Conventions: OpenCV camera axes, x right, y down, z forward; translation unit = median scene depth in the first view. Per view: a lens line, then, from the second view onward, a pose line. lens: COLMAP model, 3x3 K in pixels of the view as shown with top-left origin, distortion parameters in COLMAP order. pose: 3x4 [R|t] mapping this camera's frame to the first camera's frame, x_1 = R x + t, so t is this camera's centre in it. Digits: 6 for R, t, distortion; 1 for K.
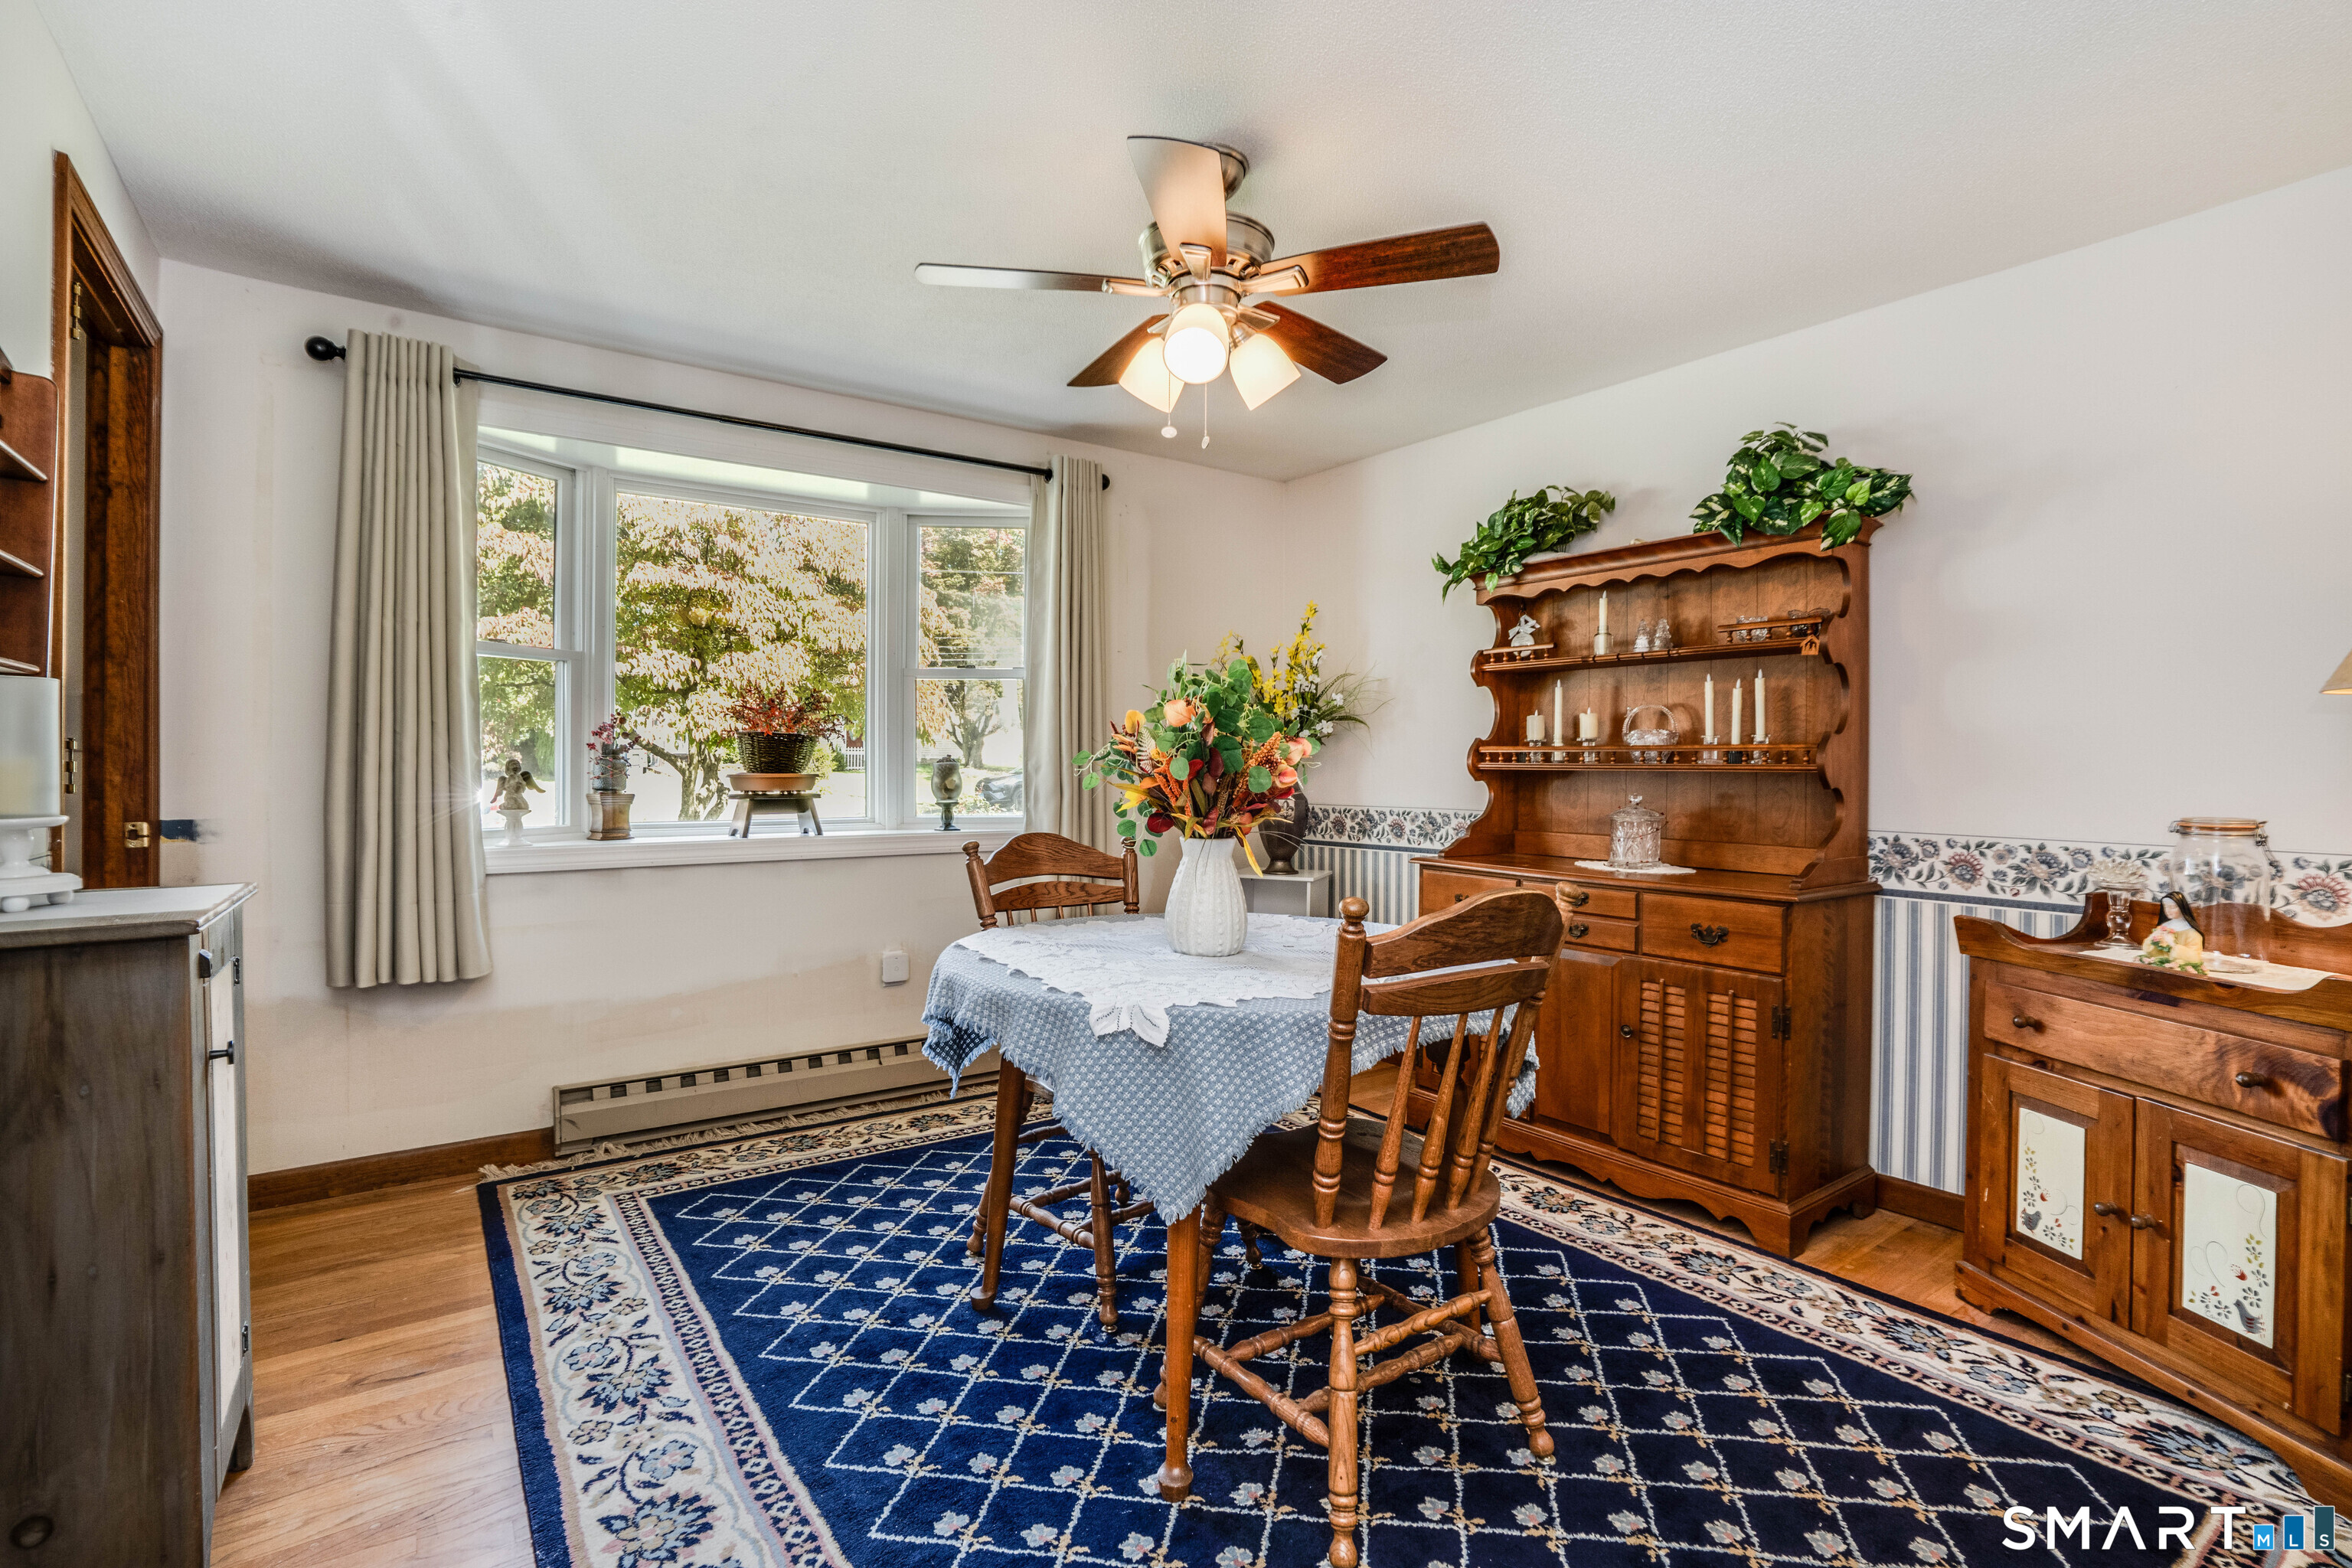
lens RADIAL K [[1082.7, 0, 1169.3], [0, 1082.7, 772.7], [0, 0, 1]] dist [-0.030642, 0.000058]
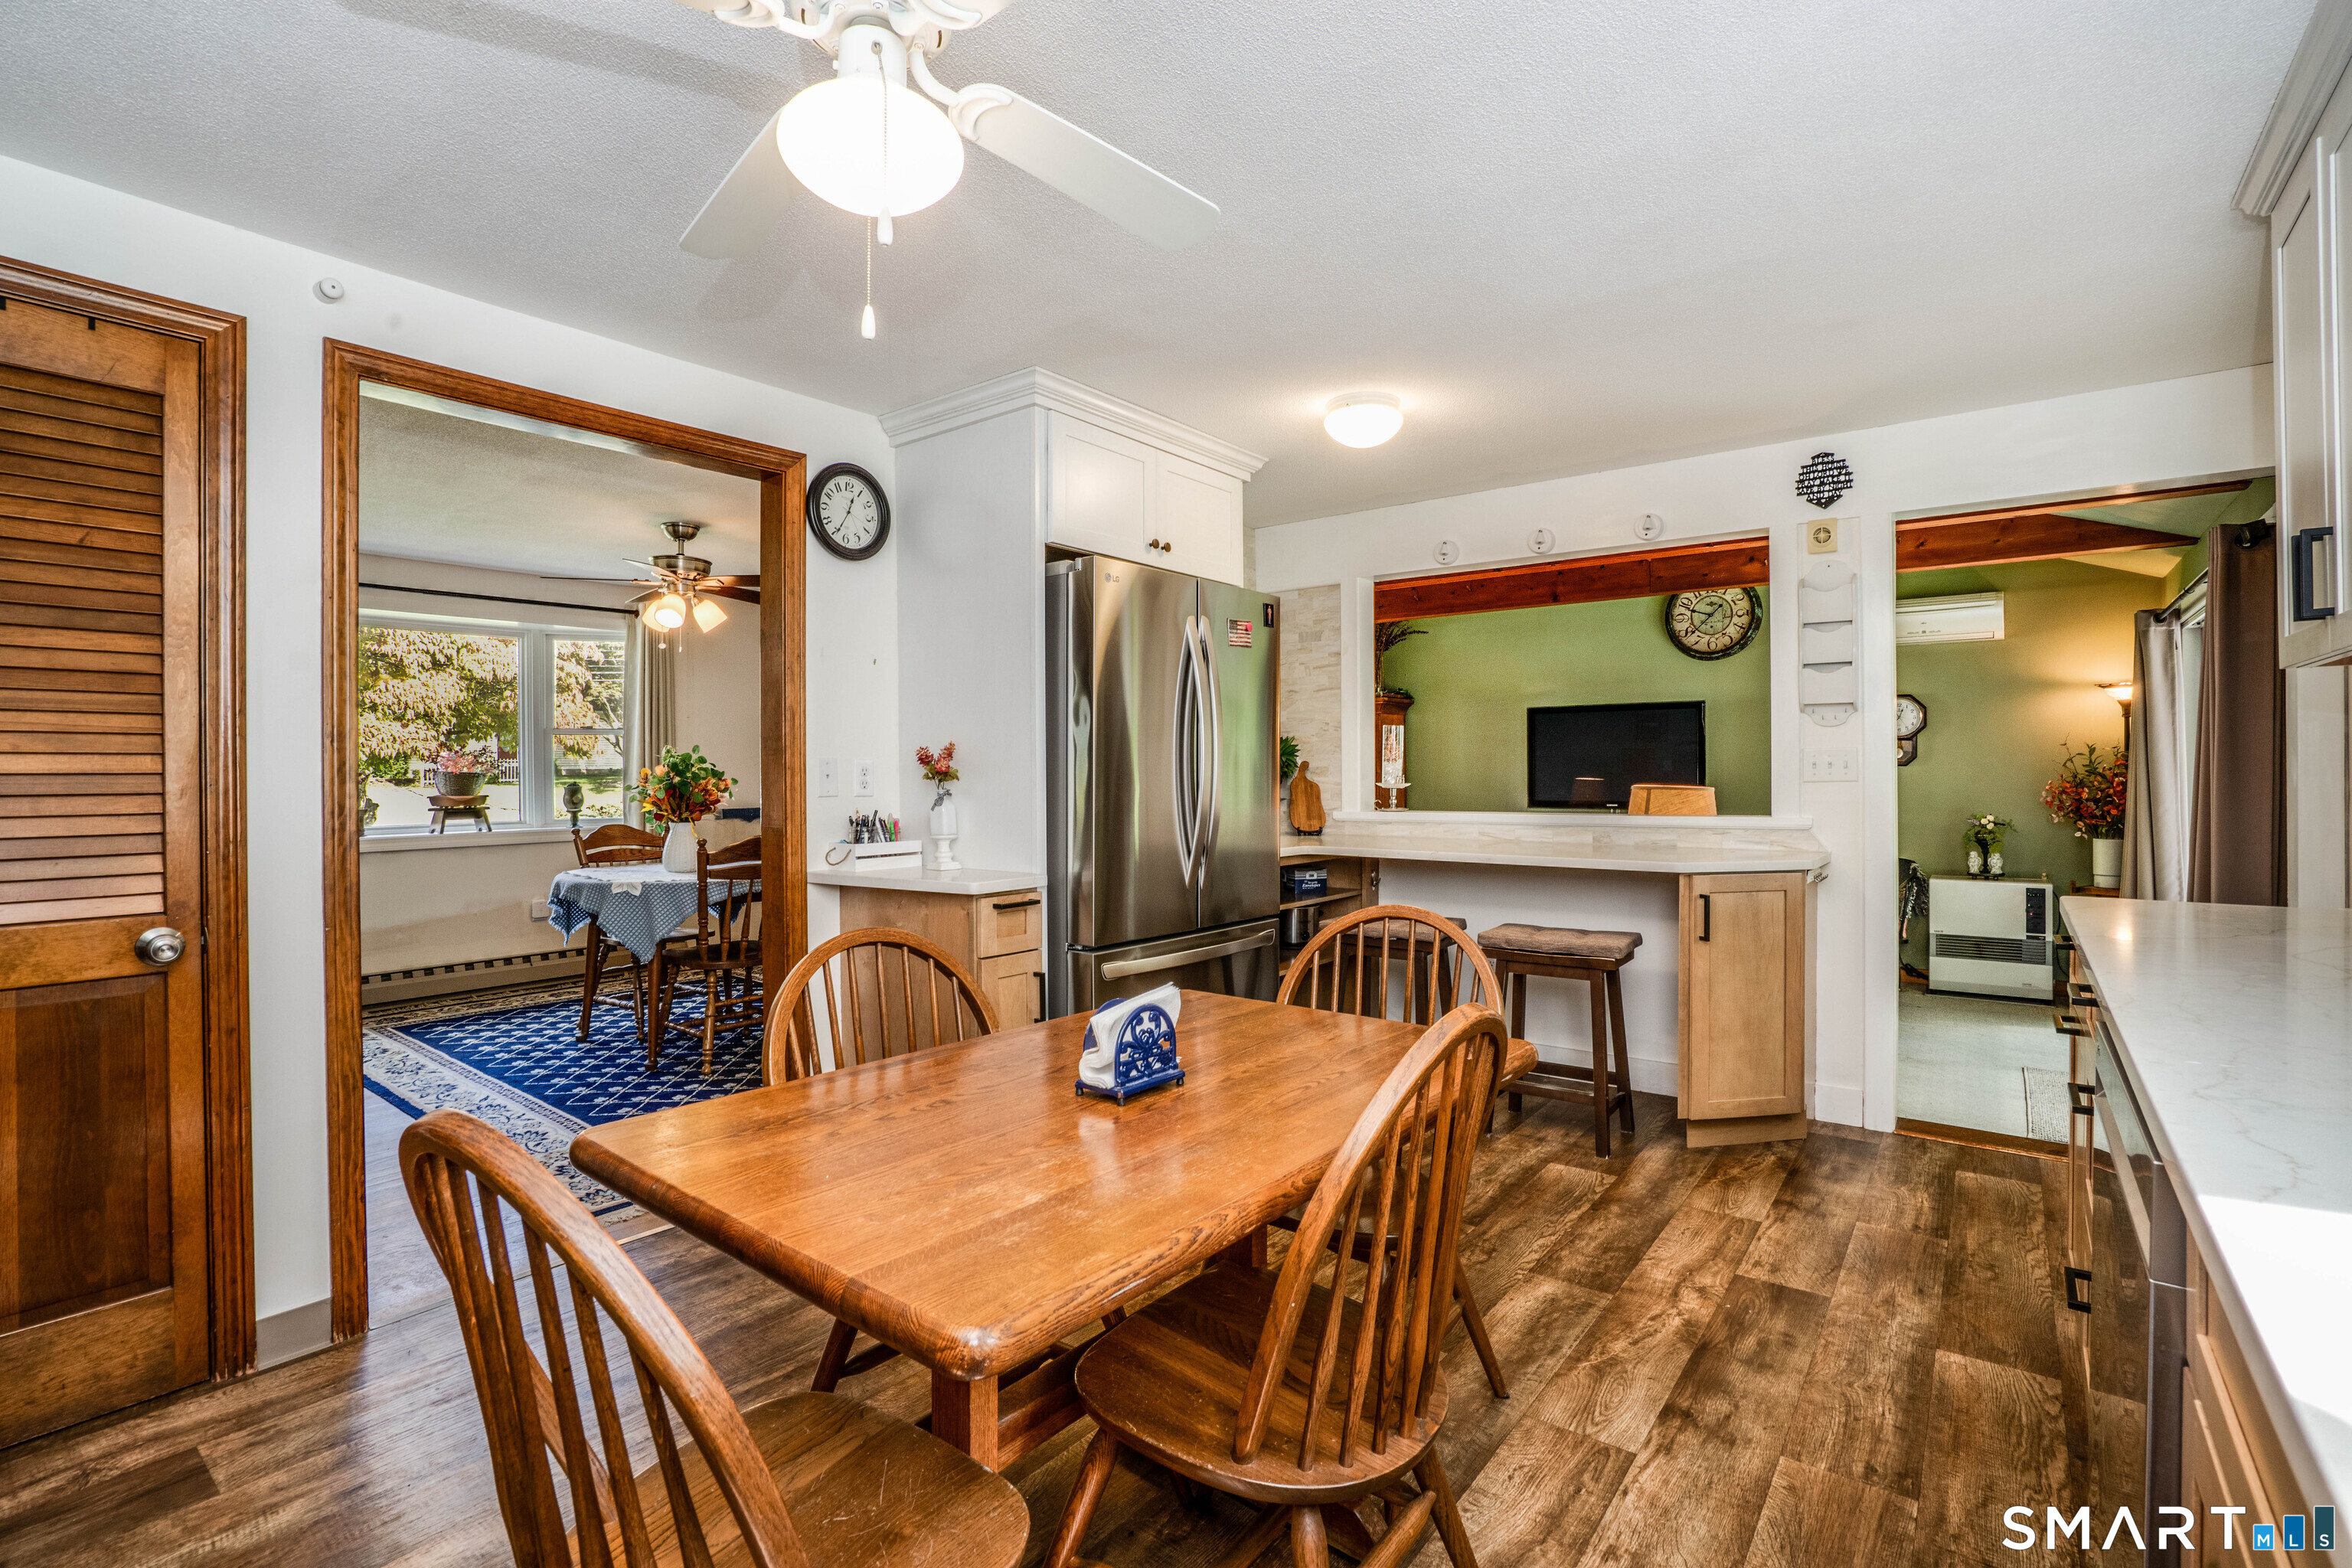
lens RADIAL K [[1082.7, 0, 1169.3], [0, 1082.7, 772.7], [0, 0, 1]] dist [-0.030642, 0.000058]
pose [[0.963670, -0.013553, 0.266751, 0.275826], [0.013206, 0.999908, 0.003093, -0.025785], [-0.266768, 0.000542, 0.963761, -0.966231]]
